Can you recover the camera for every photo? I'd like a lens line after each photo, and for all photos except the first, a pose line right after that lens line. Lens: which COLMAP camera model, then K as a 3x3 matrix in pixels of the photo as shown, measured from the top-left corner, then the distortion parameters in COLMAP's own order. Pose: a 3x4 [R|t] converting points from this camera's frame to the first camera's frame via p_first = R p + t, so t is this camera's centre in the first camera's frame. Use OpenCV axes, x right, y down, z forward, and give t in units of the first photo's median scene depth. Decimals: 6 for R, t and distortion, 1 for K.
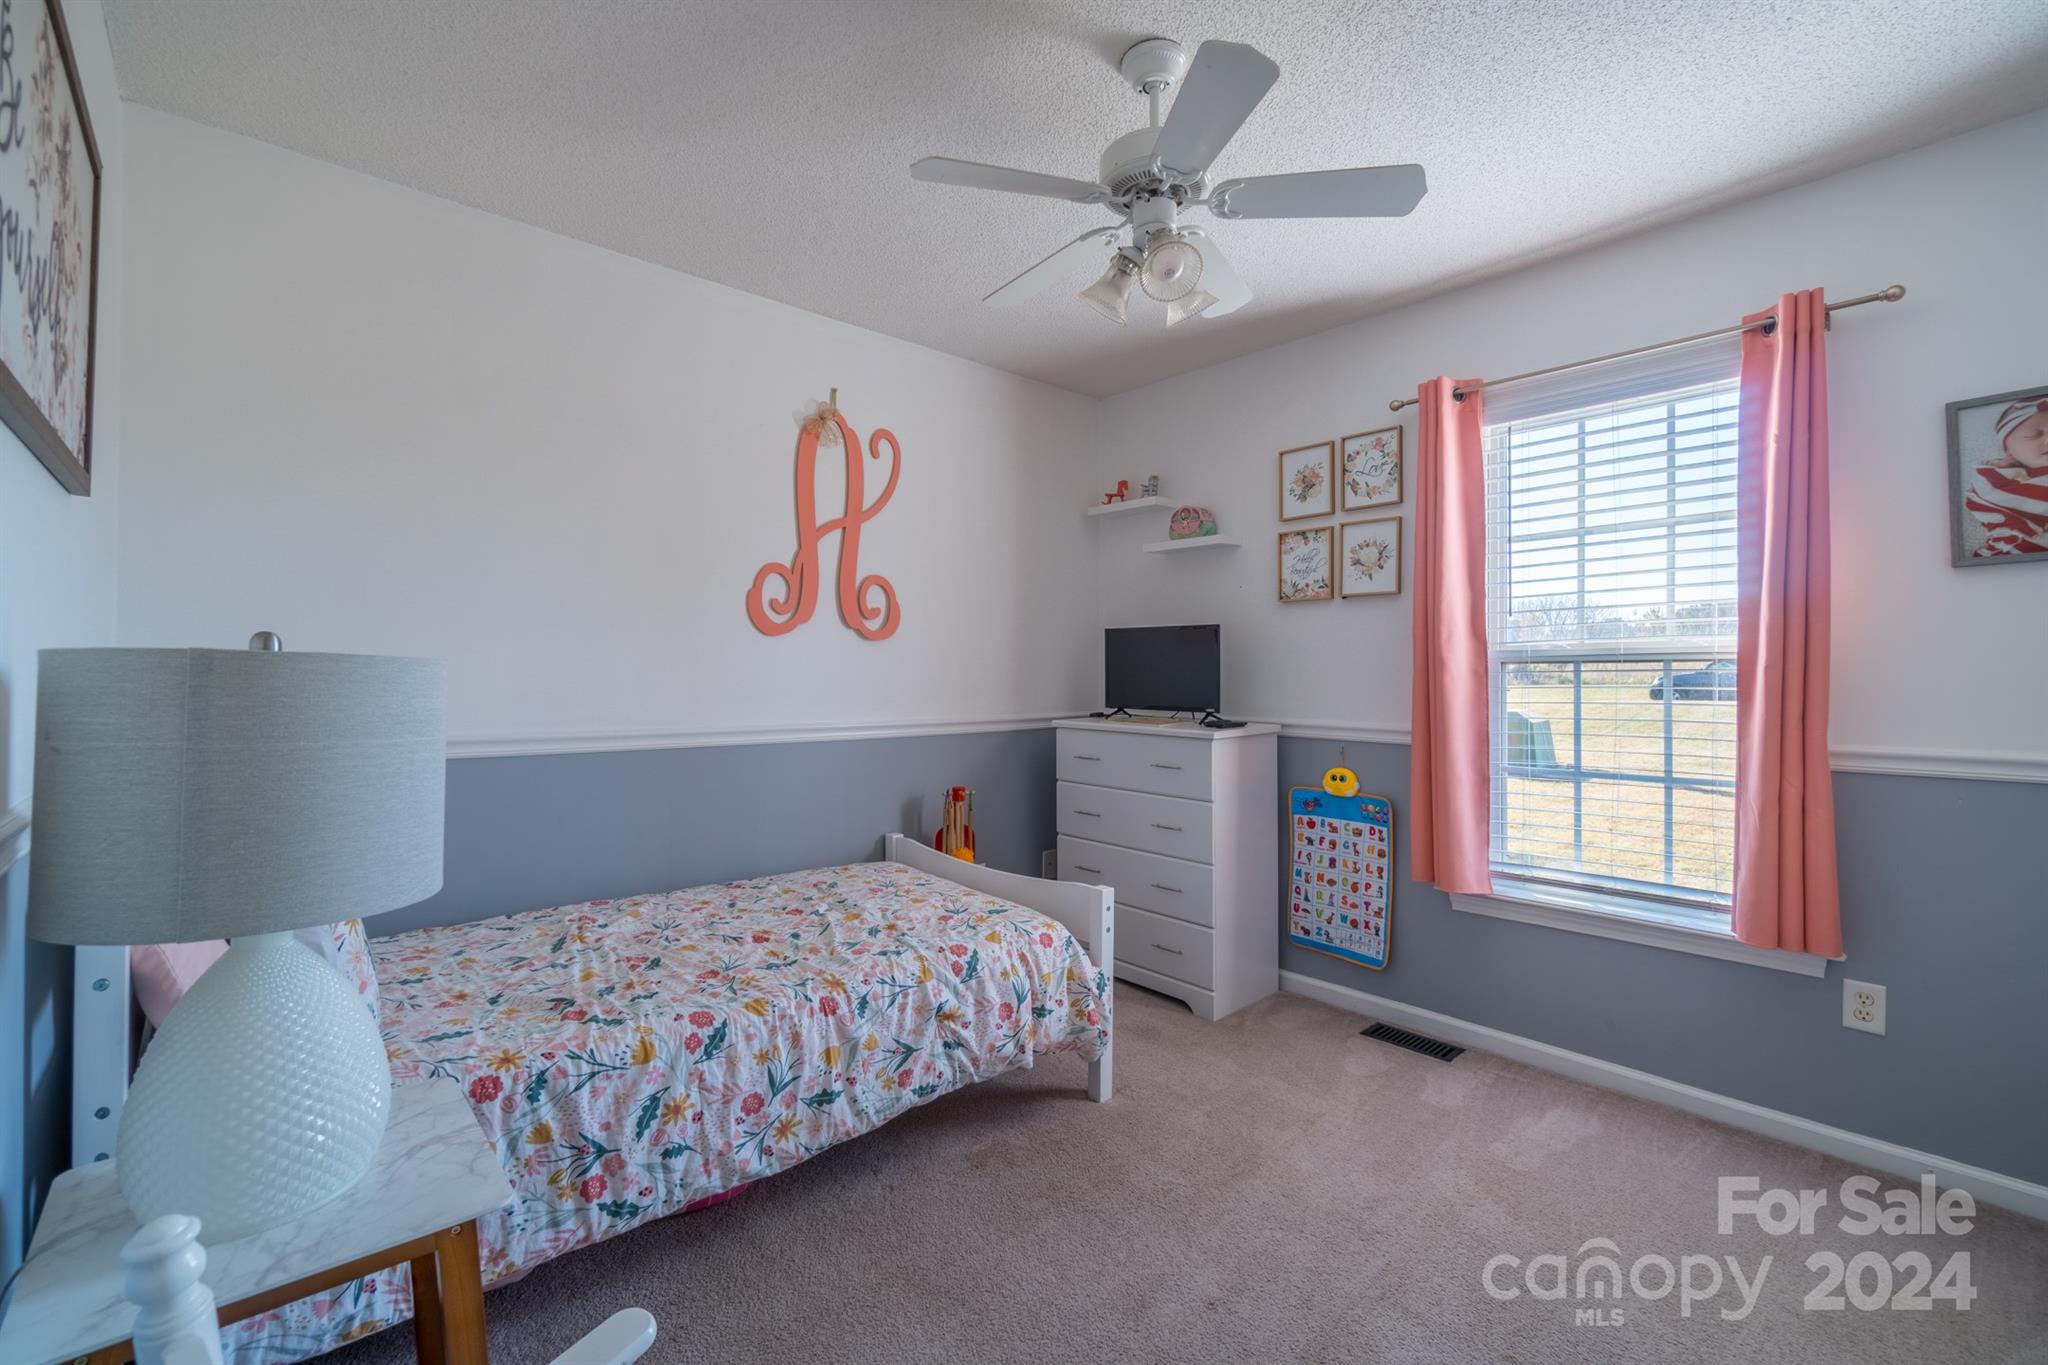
lens RADIAL K [[884.5, 0, 1013.5], [0, 884.5, 668.4], [0, 0, 1]] dist [-0.009160, 0.002706]
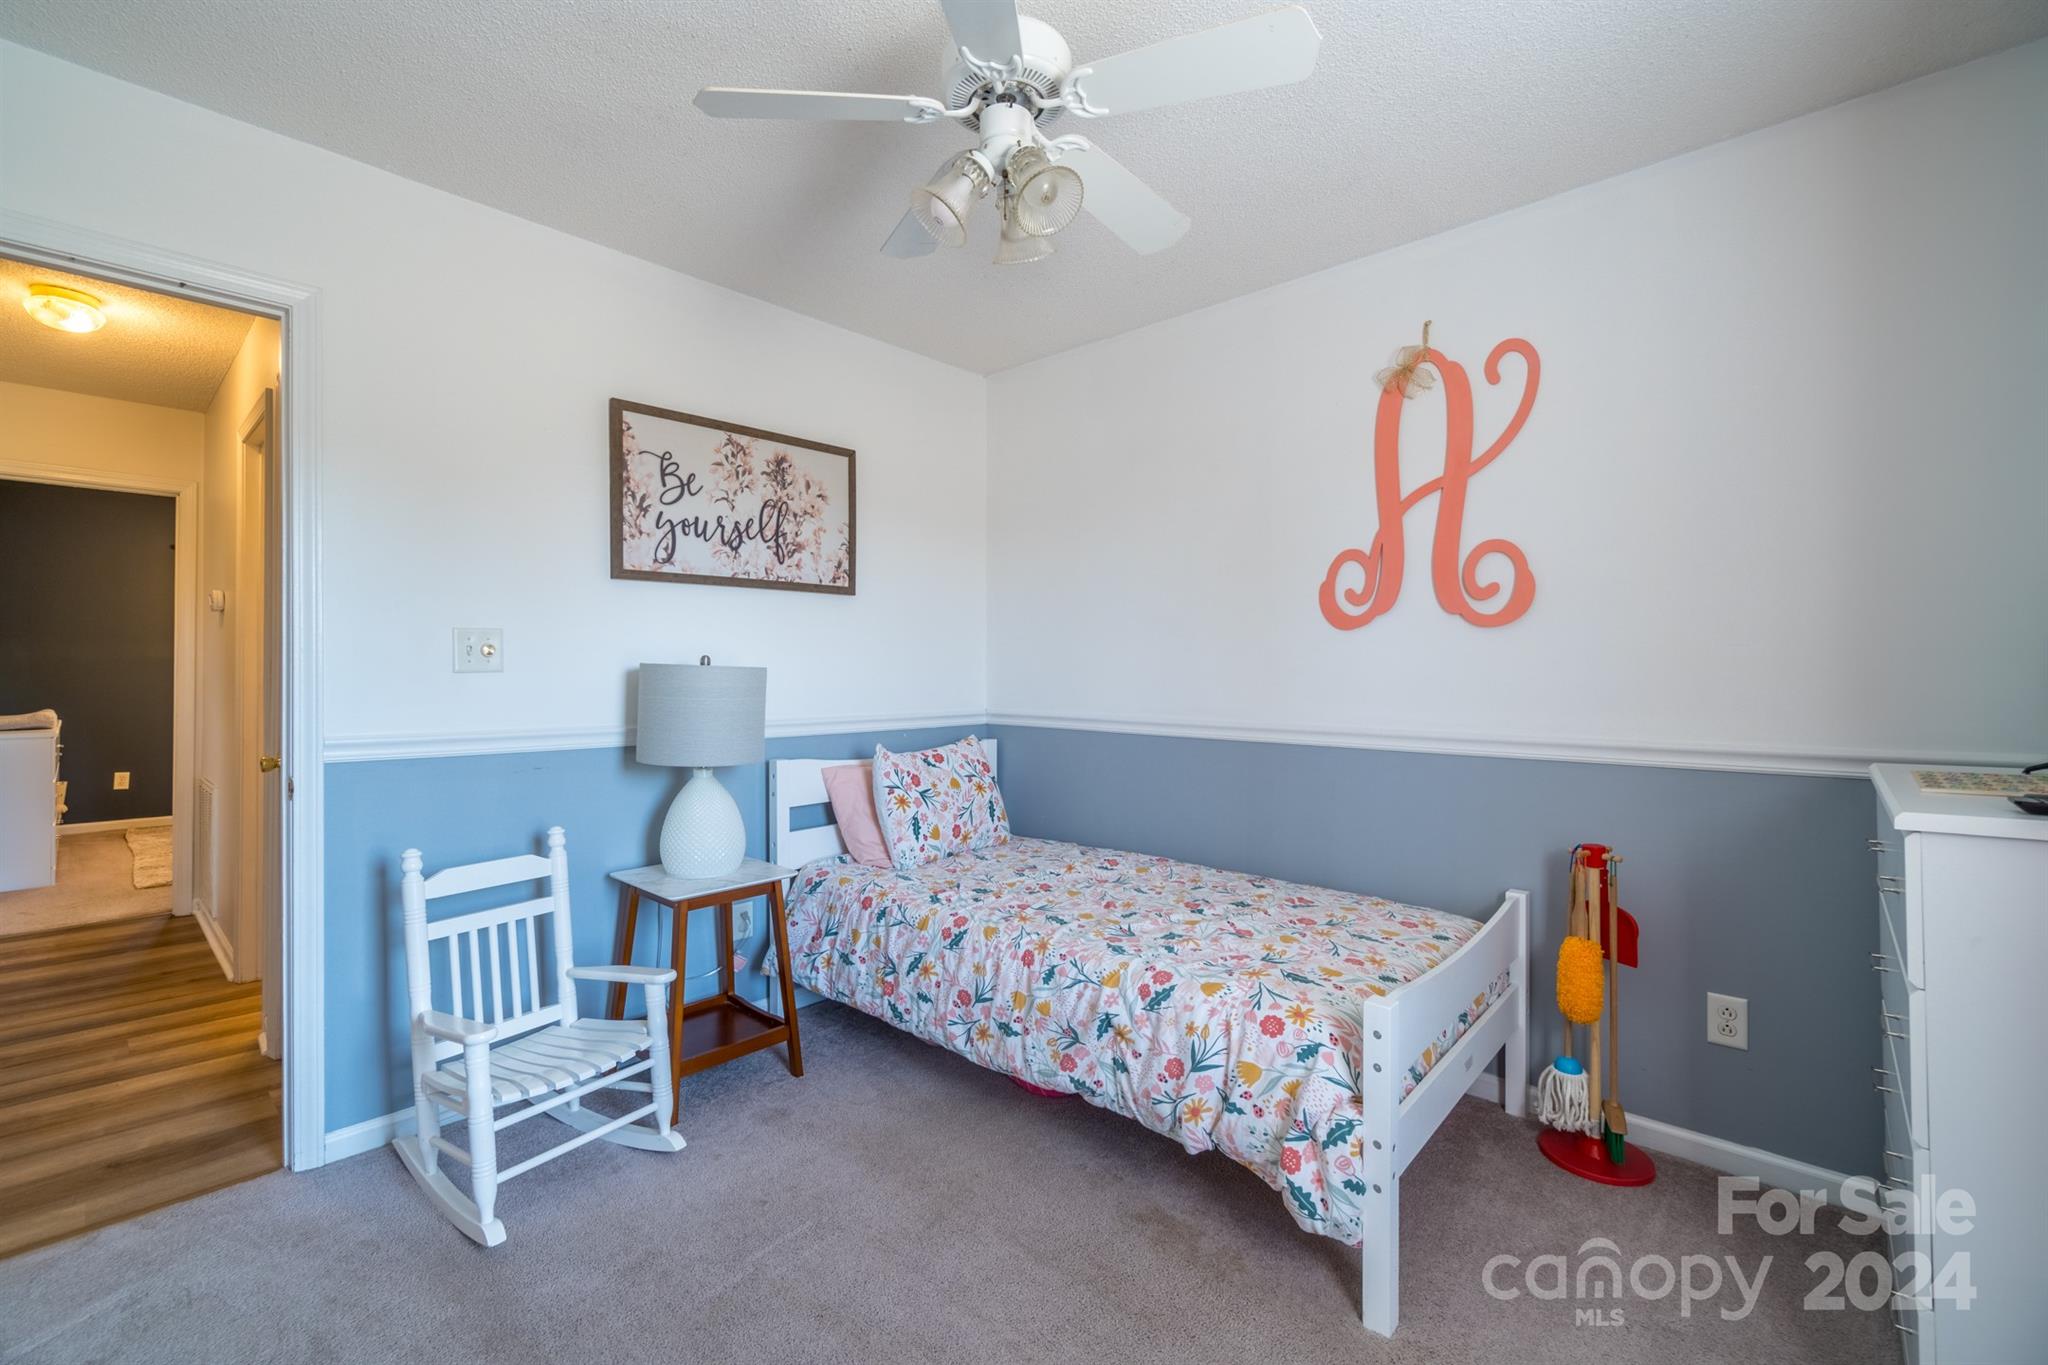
lens RADIAL K [[884.5, 0, 1002.9], [0, 884.5, 680.3], [0, 0, 1]] dist [-0.009160, 0.002706]
pose [[0.081066, 0.005249, -0.996695, 0.858743], [0.002299, 0.999982, 0.005453, 0.012793], [0.996706, -0.002733, 0.081052, 0.806783]]
